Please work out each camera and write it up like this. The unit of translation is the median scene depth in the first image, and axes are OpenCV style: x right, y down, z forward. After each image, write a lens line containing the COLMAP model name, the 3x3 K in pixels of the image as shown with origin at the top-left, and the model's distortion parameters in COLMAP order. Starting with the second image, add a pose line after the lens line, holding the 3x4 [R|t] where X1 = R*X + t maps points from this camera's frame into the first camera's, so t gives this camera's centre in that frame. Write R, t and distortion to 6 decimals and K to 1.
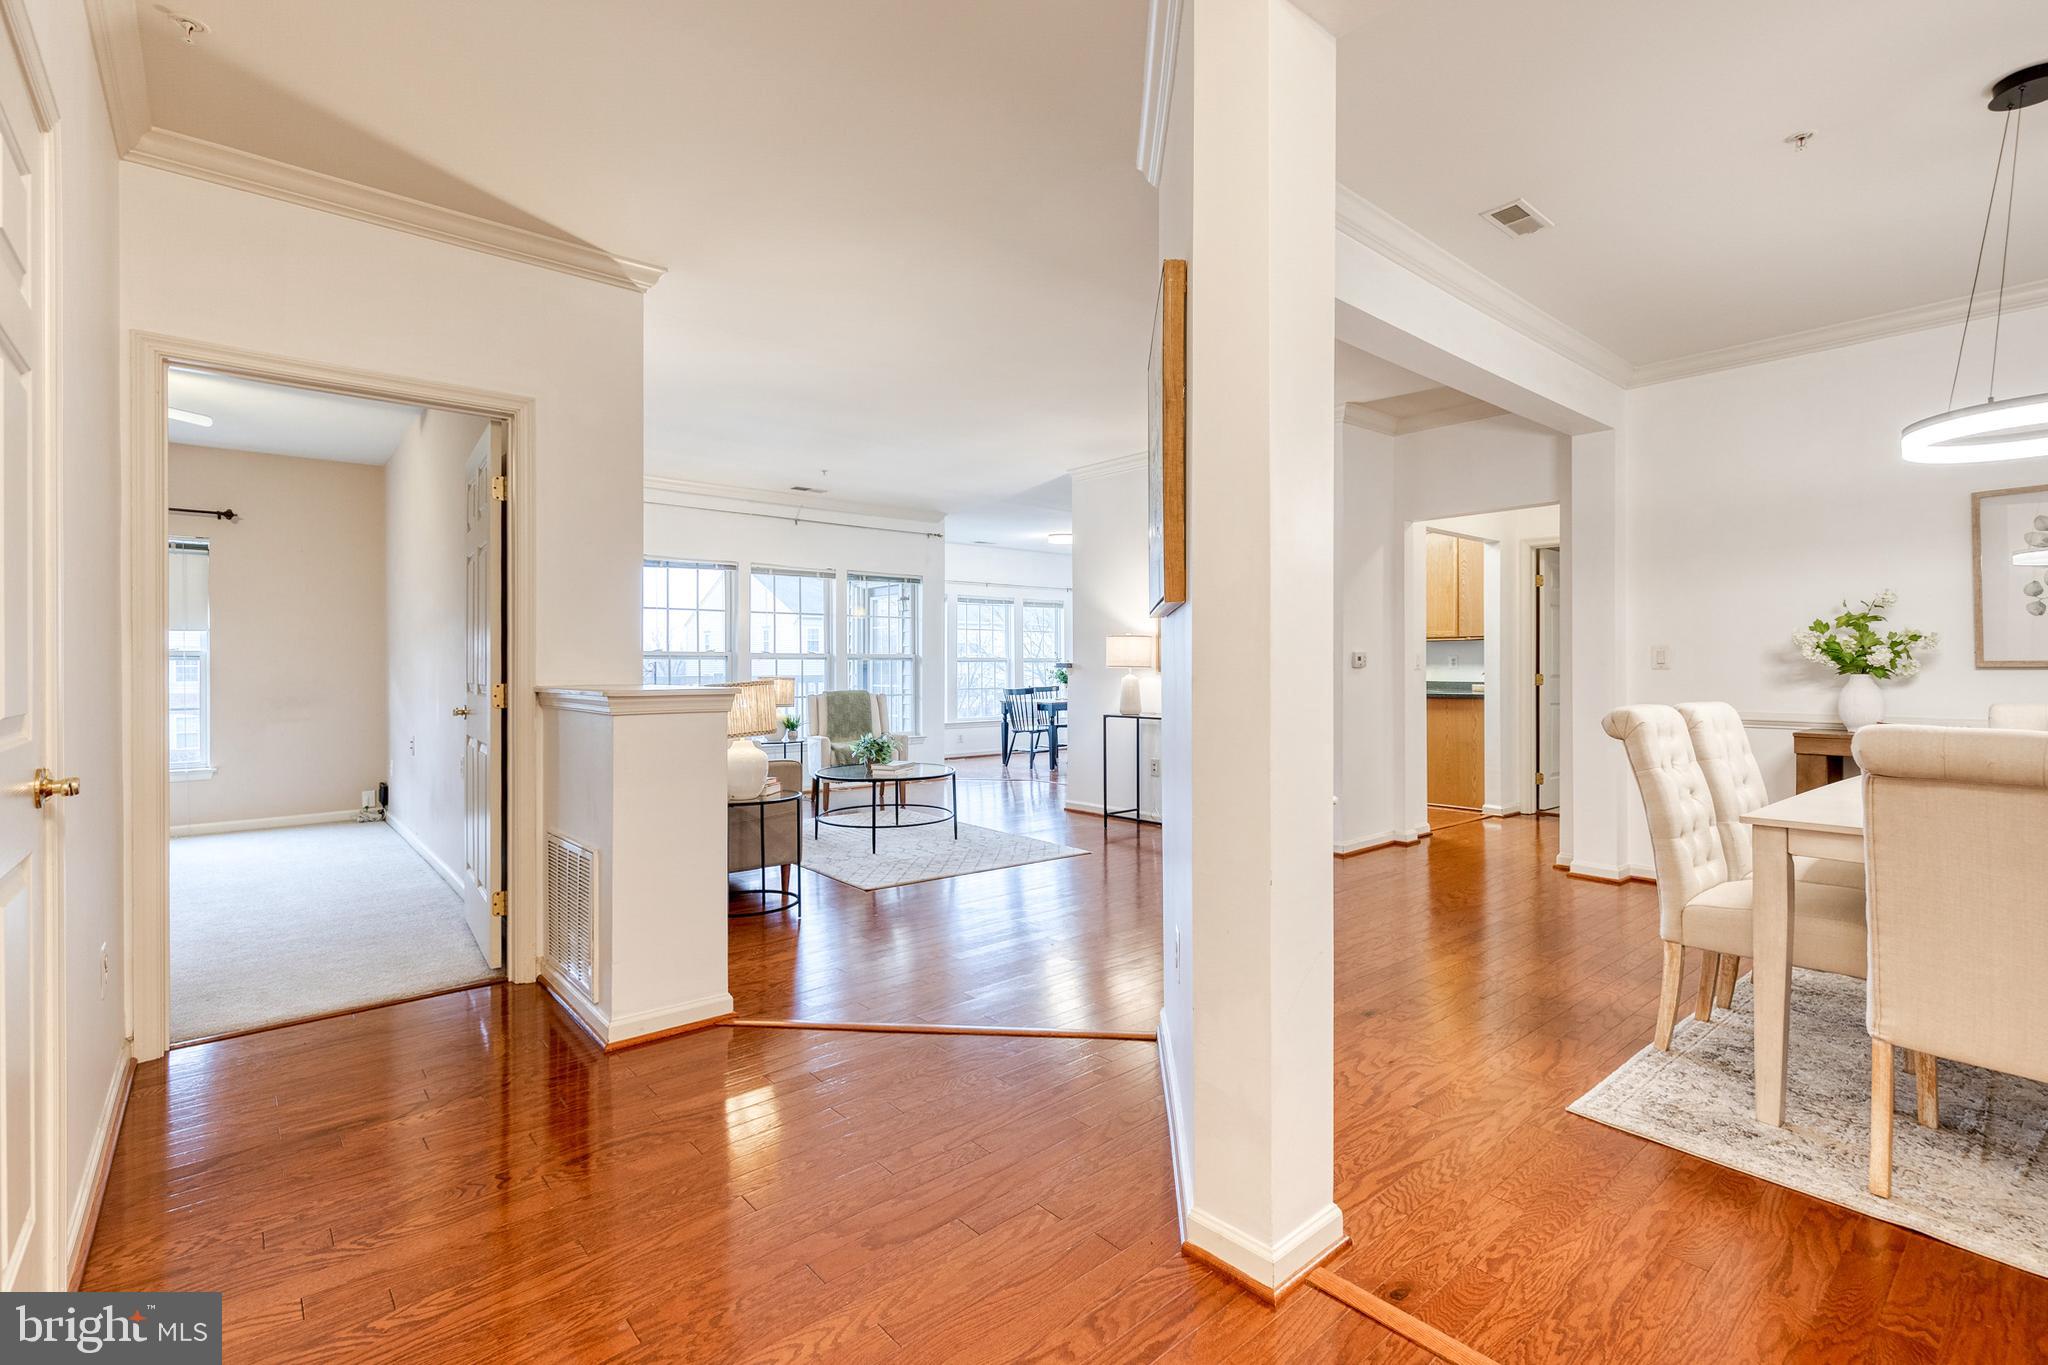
lens RADIAL K [[927.1, 0, 1040.6], [0, 927.1, 668.8], [0, 0, 1]] dist [0.008044, -0.001117]
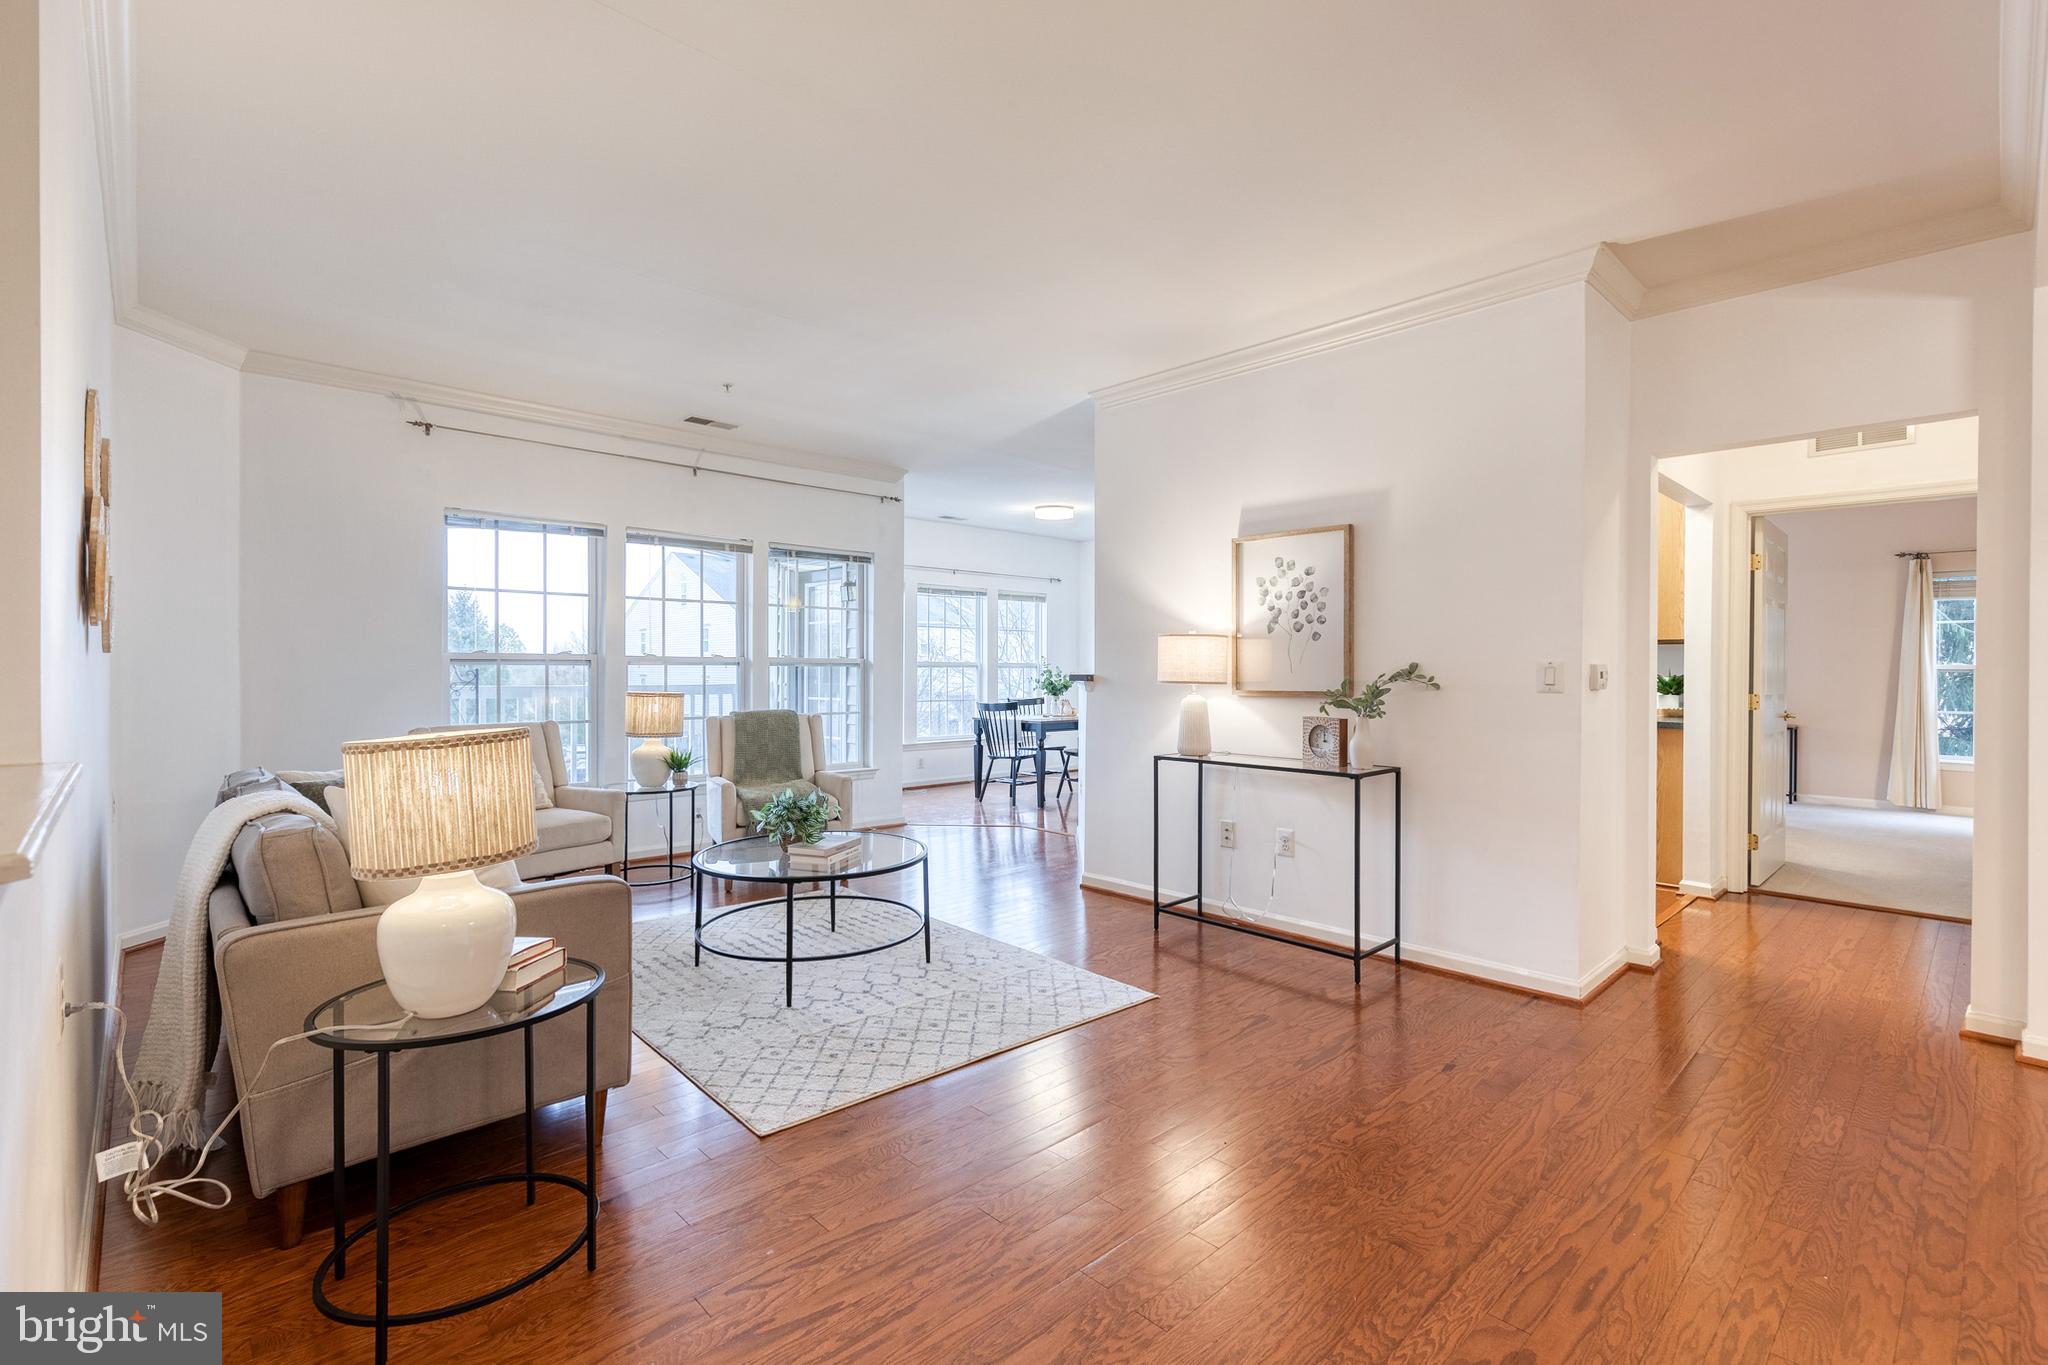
lens RADIAL K [[927.1, 0, 1050.6], [0, 927.1, 674.9], [0, 0, 1]] dist [0.008044, -0.001117]
pose [[0.998001, 0.004937, 0.062999, -0.046125], [-0.005373, 0.999963, 0.006758, -0.011652], [-0.062963, -0.007083, 0.997991, 0.353002]]
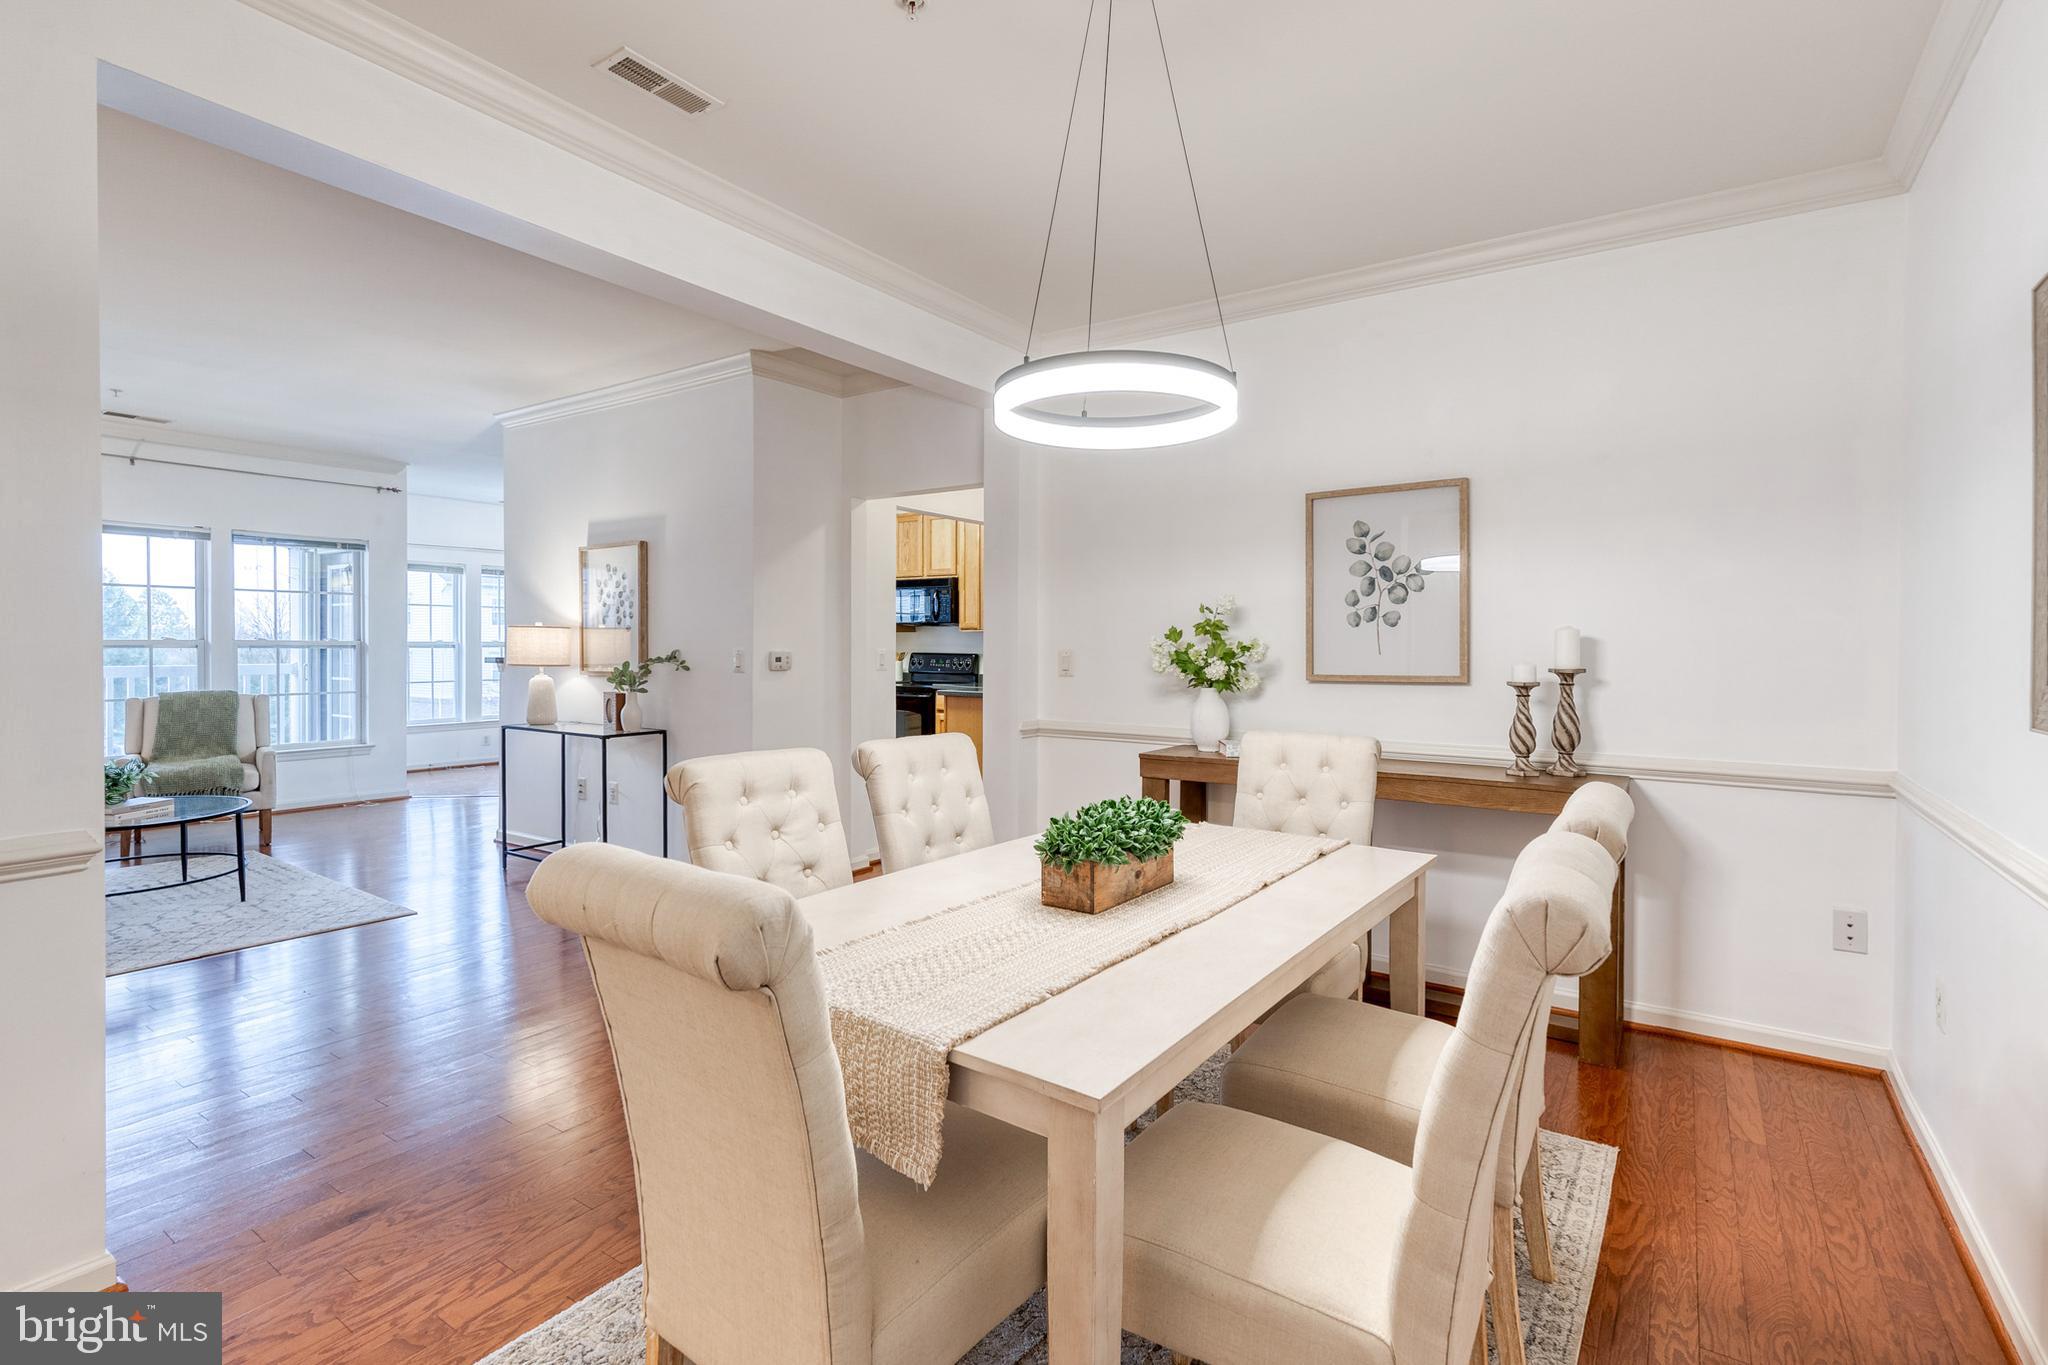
lens RADIAL K [[927.1, 0, 1073.1], [0, 927.1, 651.2], [0, 0, 1]] dist [0.008044, -0.001117]
pose [[0.956622, 0.003825, 0.291306, 0.302500], [-0.005744, 0.999967, 0.005733, -0.021308], [-0.291275, -0.007157, 0.956613, 0.099883]]
